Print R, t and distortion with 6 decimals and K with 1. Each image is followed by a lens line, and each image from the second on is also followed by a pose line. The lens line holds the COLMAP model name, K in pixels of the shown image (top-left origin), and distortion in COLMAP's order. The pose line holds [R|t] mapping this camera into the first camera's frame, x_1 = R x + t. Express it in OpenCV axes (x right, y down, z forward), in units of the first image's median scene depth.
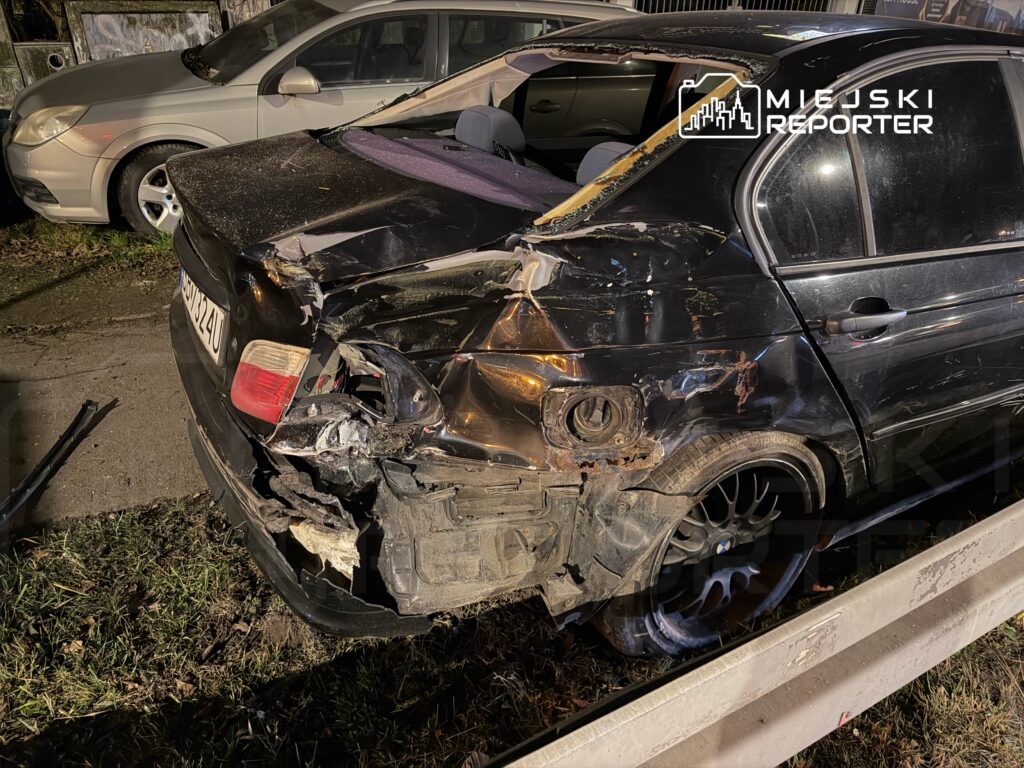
lens RADIAL K [[714.1, 0, 512.2], [0, 714.1, 386.8], [0, 0, 1]] dist [0.058362, -0.001793]
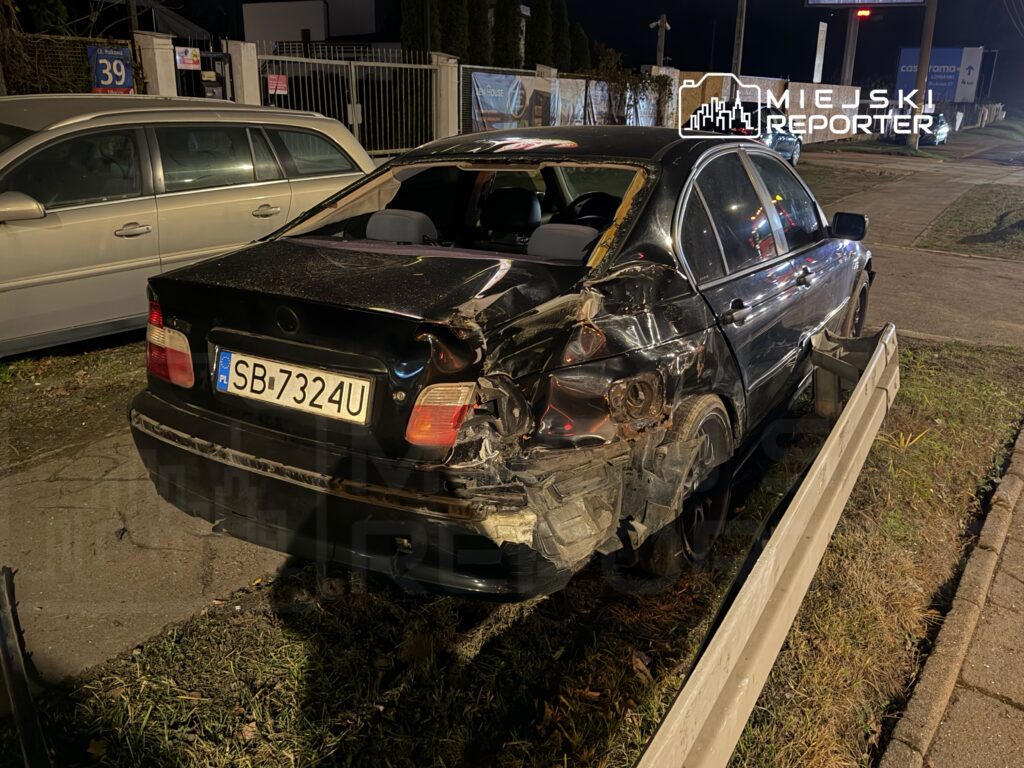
lens RADIAL K [[855.3, 0, 511.1], [0, 855.3, 382.8], [0, 0, 1]] dist [0.048441, 0.007008]
pose [[0.864224, -0.183909, 0.468289, -0.946288], [0.255853, 0.962102, -0.094334, 0.115633], [-0.433193, 0.201339, 0.878525, -0.444930]]
